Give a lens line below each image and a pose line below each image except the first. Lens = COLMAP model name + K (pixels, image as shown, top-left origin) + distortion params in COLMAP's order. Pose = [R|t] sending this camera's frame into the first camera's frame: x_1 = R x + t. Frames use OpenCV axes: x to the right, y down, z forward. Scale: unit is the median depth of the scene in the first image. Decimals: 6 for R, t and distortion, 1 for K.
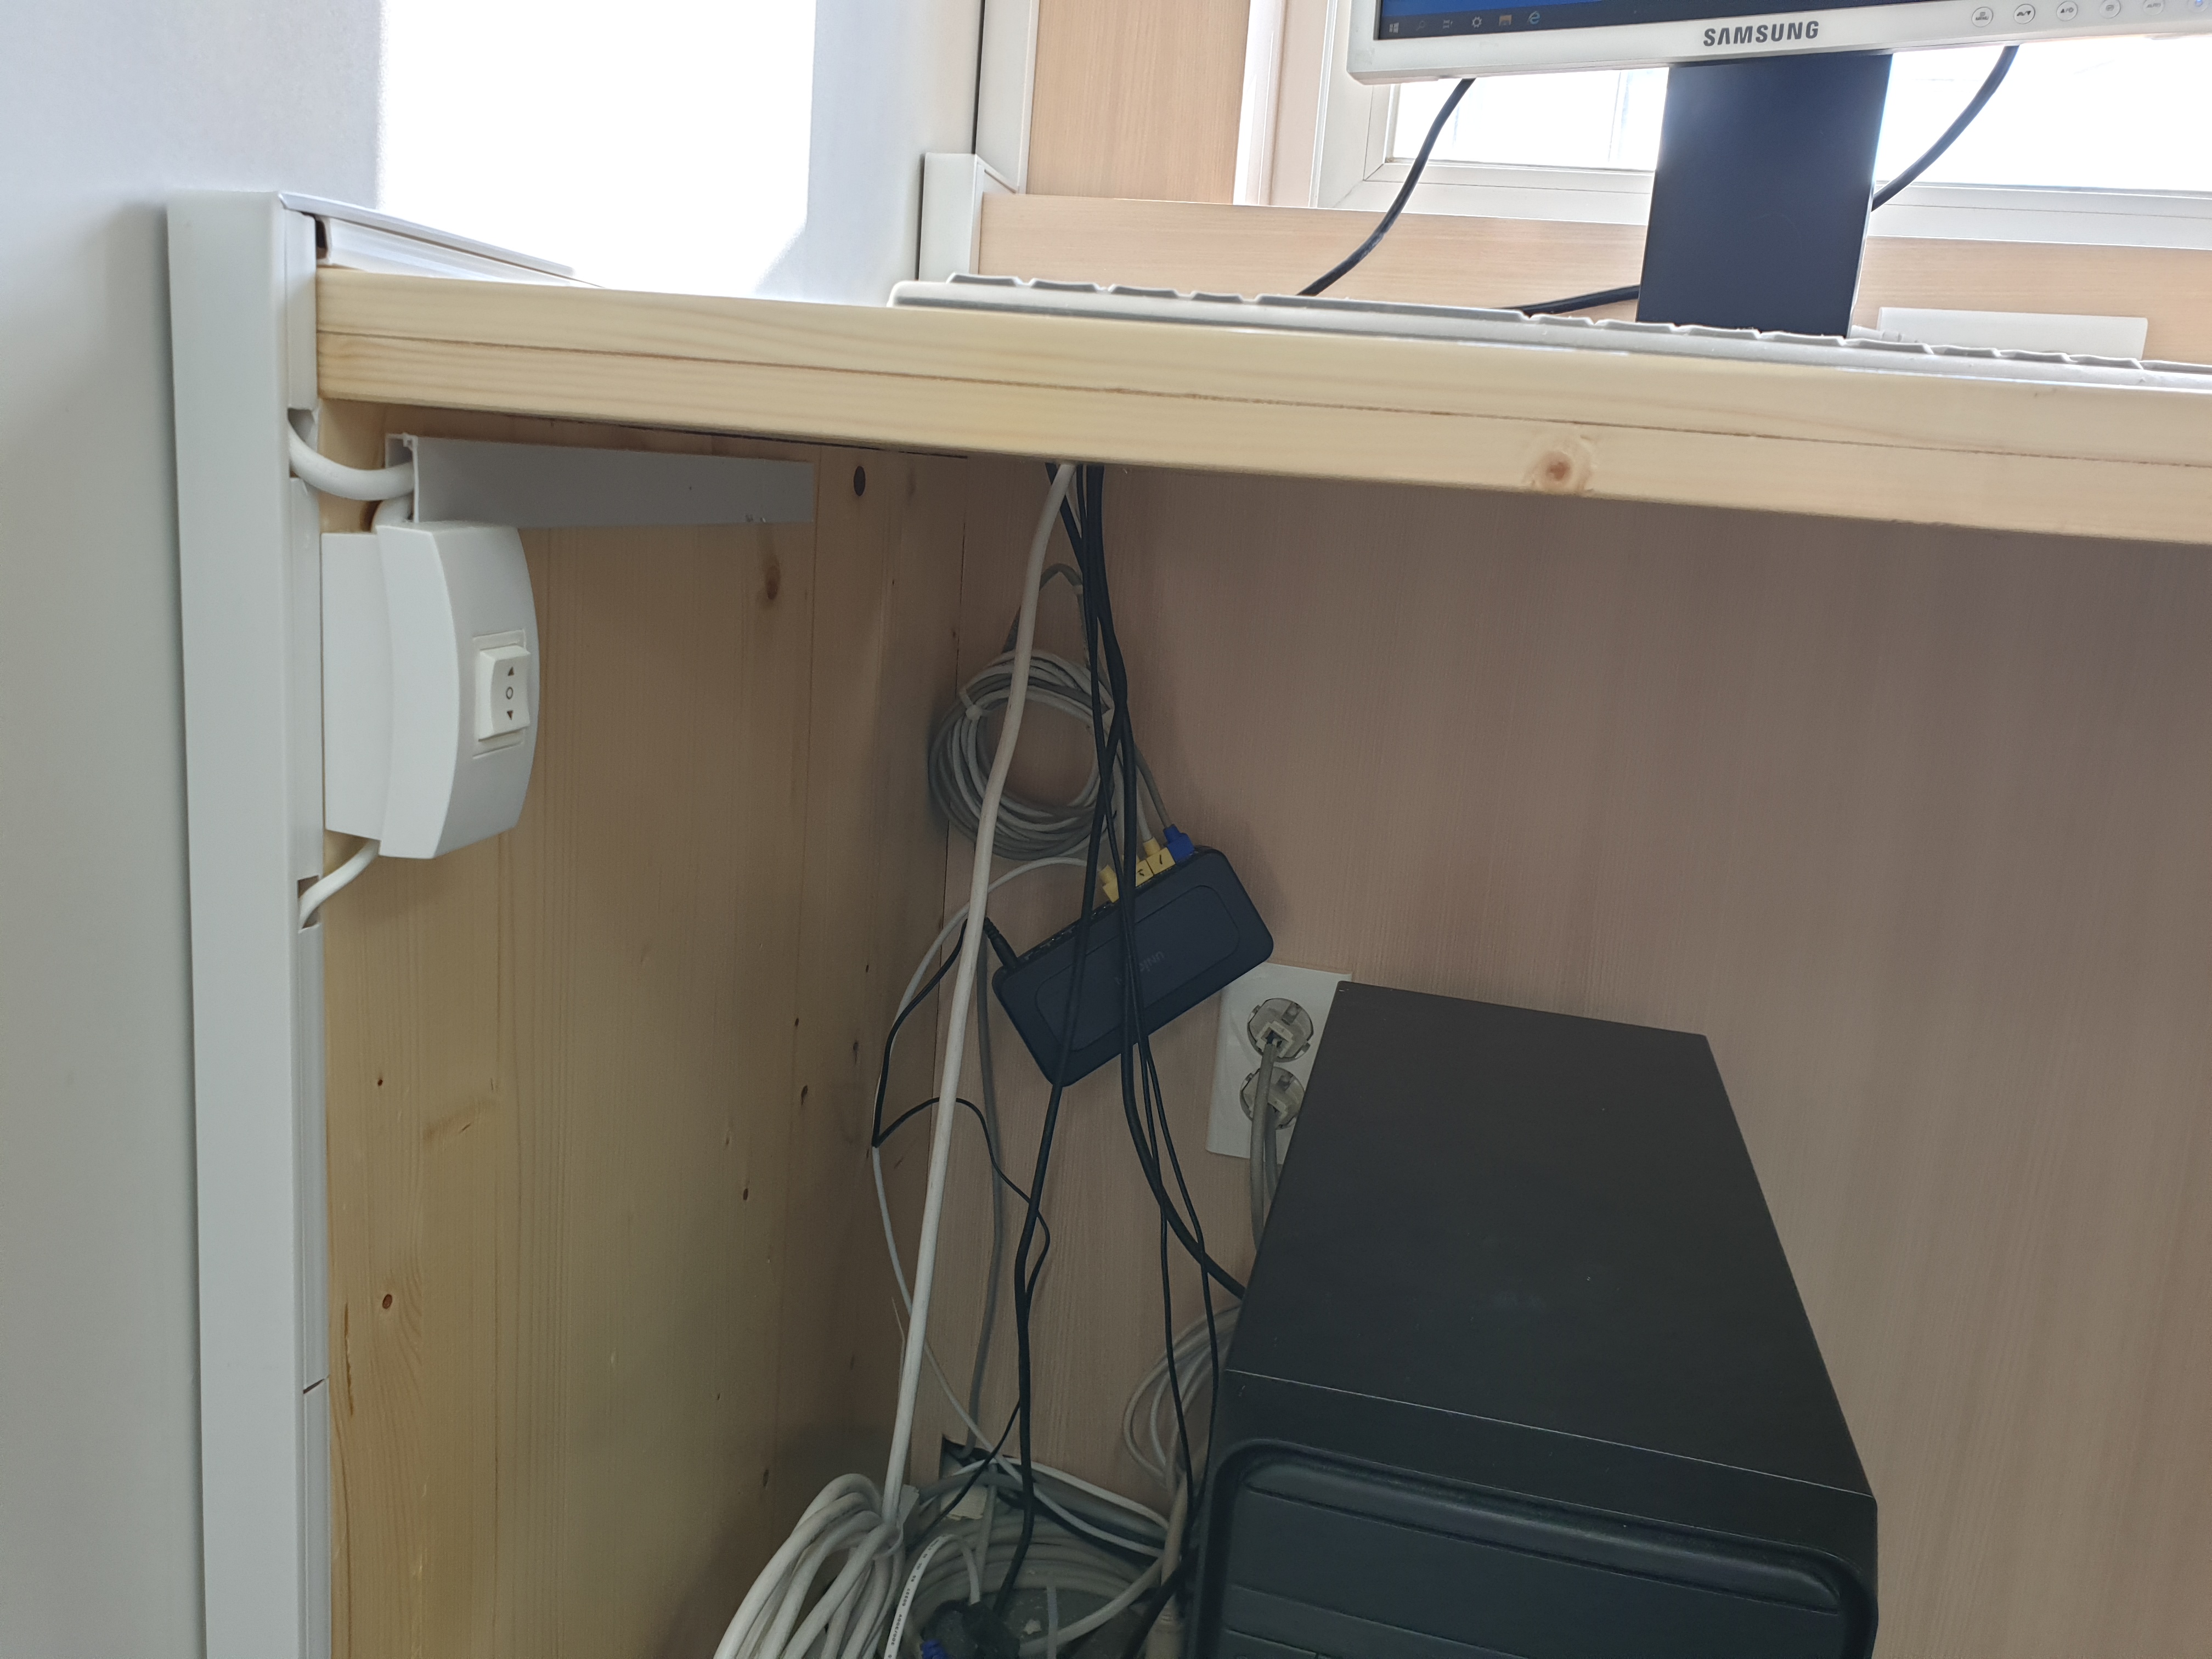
lens RADIAL K [[1809.0, 0, 1106.0], [0, 1809.0, 829.5], [0, 0, 1]] dist [-0.000011, 0.002145]
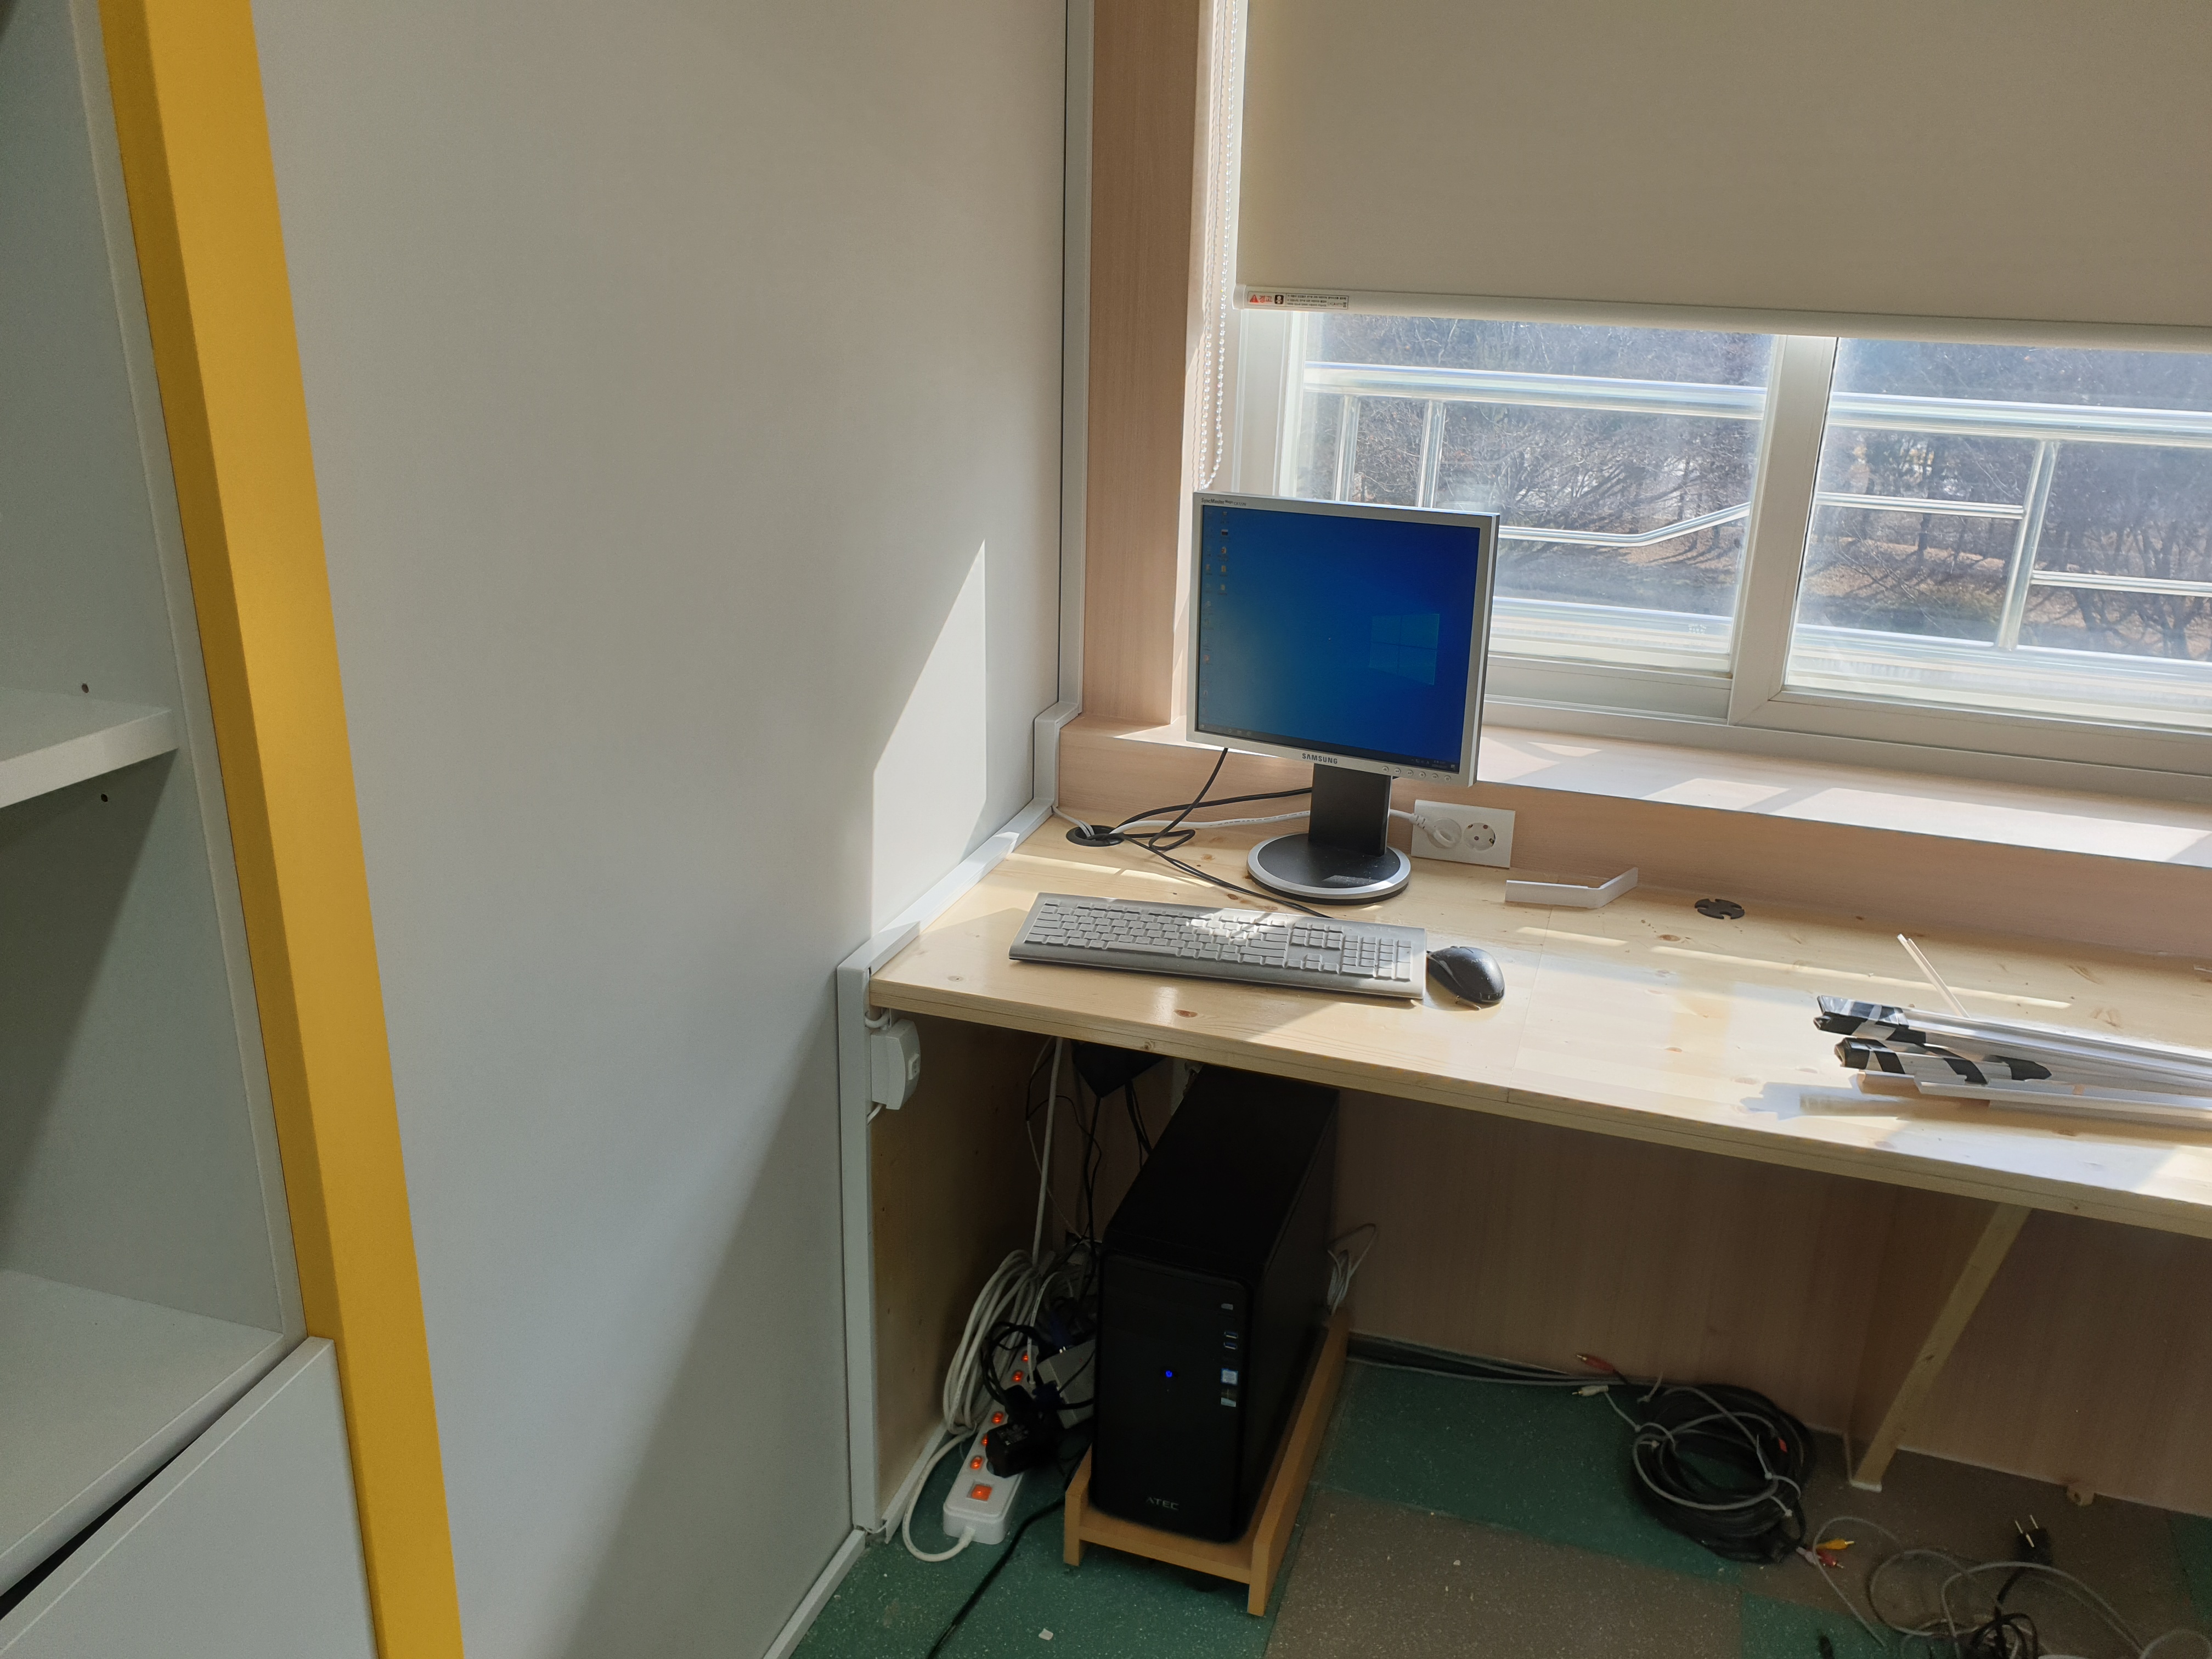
lens RADIAL K [[1809.0, 0, 1106.0], [0, 1809.0, 829.5], [0, 0, 1]] dist [-0.000011, 0.002145]
pose [[0.992984, -0.012444, -0.117589, 0.331462], [0.027480, 0.991506, 0.127127, -0.636852], [0.115008, -0.129466, 0.984892, -1.644430]]
